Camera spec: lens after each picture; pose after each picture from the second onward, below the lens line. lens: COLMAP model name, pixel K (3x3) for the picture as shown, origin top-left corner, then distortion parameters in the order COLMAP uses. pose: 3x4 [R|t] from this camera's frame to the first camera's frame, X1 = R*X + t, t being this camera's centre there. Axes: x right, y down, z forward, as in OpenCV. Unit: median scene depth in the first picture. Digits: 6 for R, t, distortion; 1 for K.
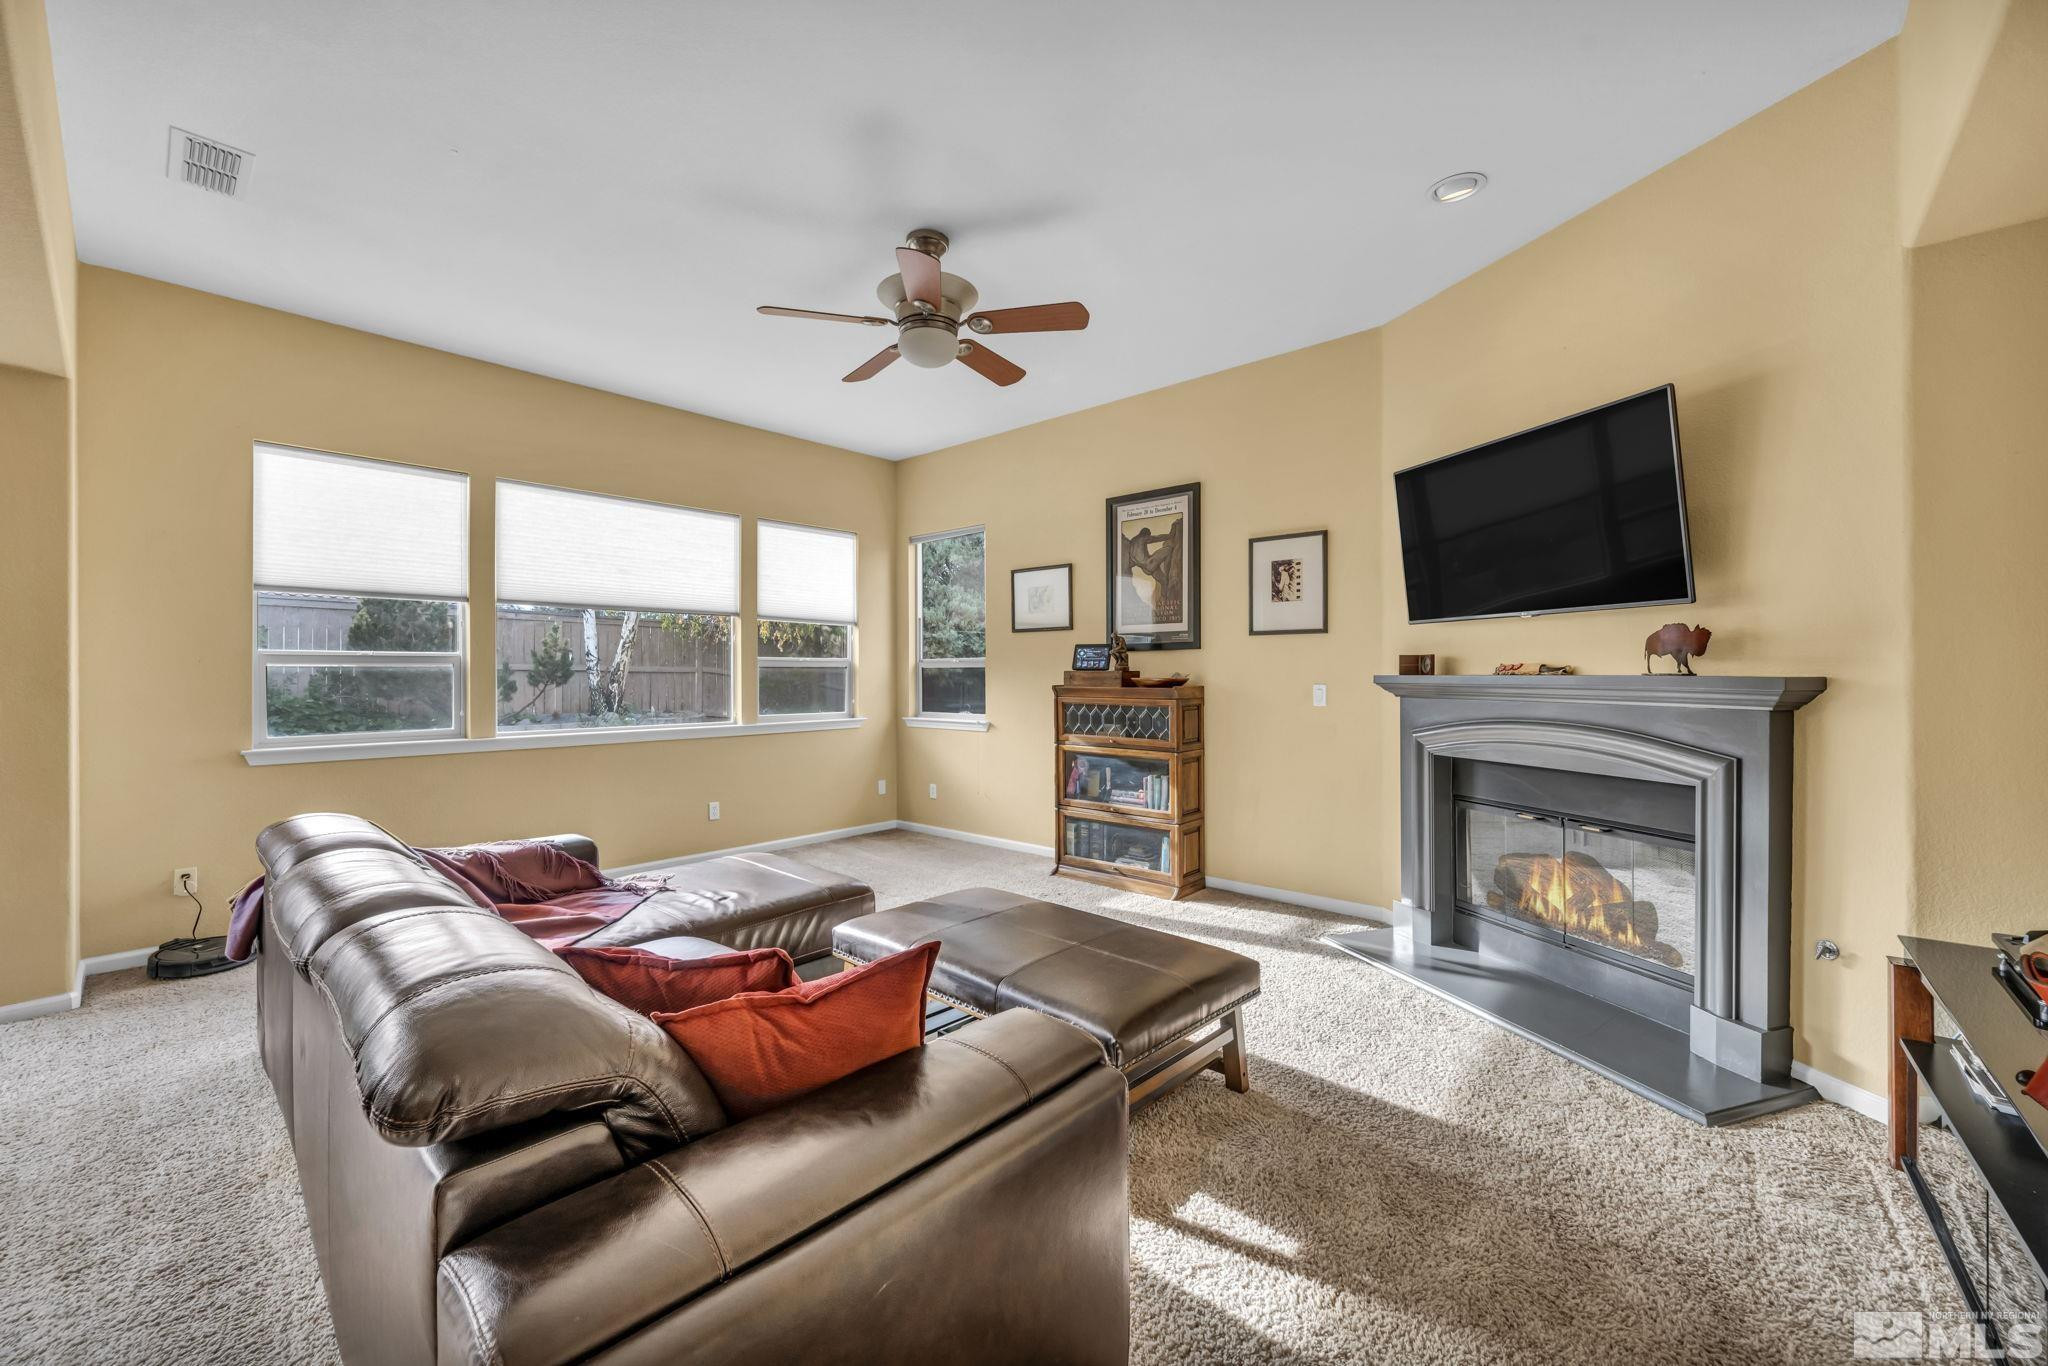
lens RADIAL K [[817.1, 0, 1007.1], [0, 817.1, 680.2], [0, 0, 1]] dist [0.003471, -0.001067]
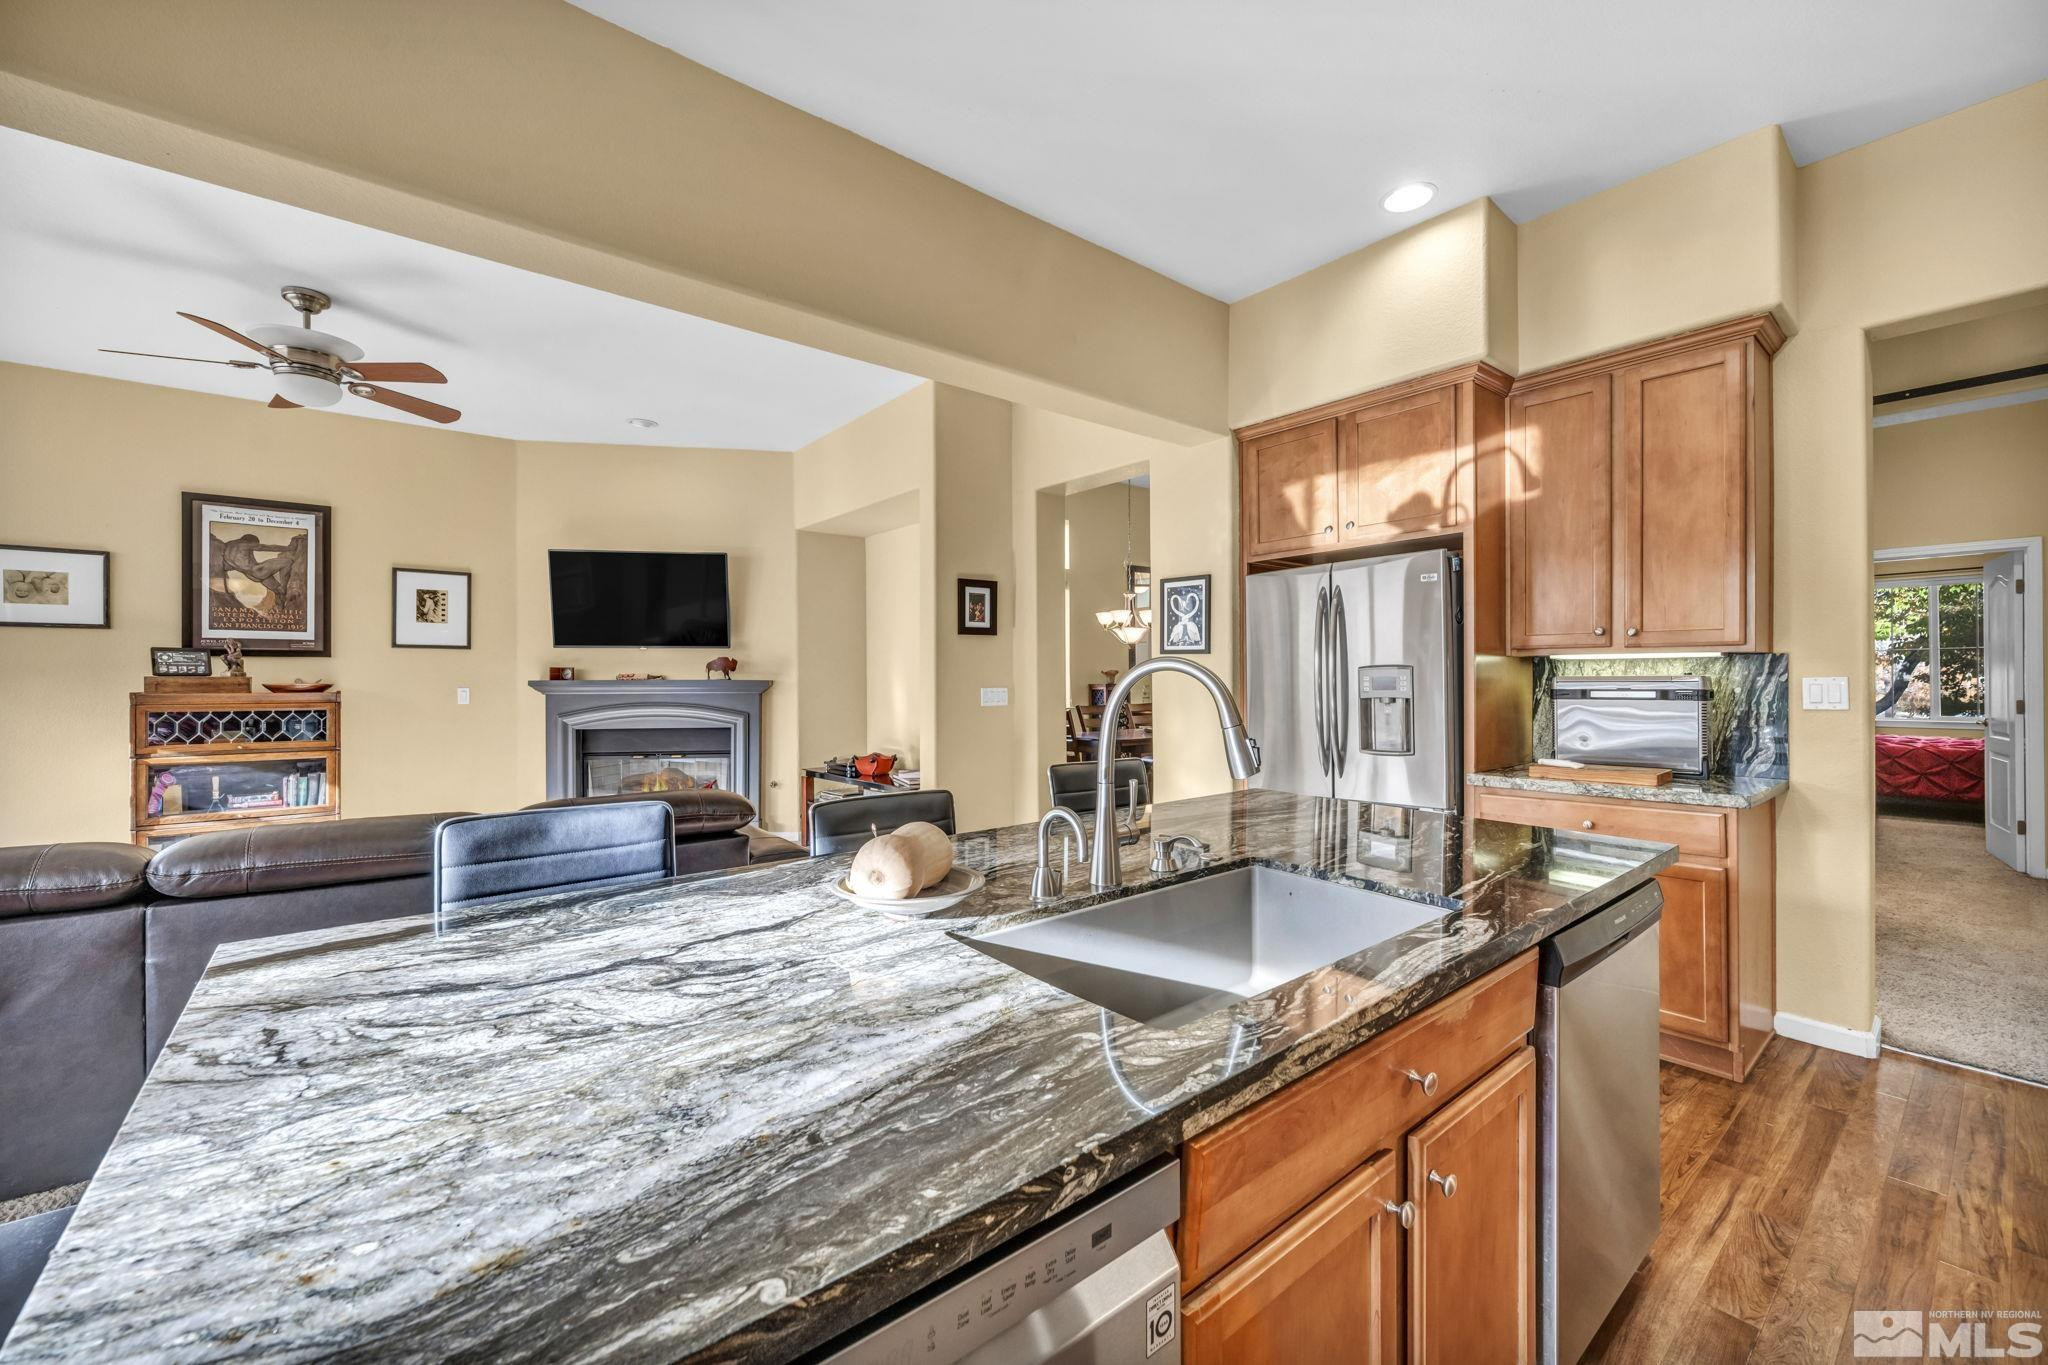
lens RADIAL K [[817.1, 0, 1046.2], [0, 817.1, 679.0], [0, 0, 1]] dist [0.003471, -0.001067]
pose [[0.131855, -0.000544, 0.991269, -0.700926], [0.009181, 0.999958, -0.000673, 0.000754], [-0.991226, 0.009189, 0.131855, -0.100376]]
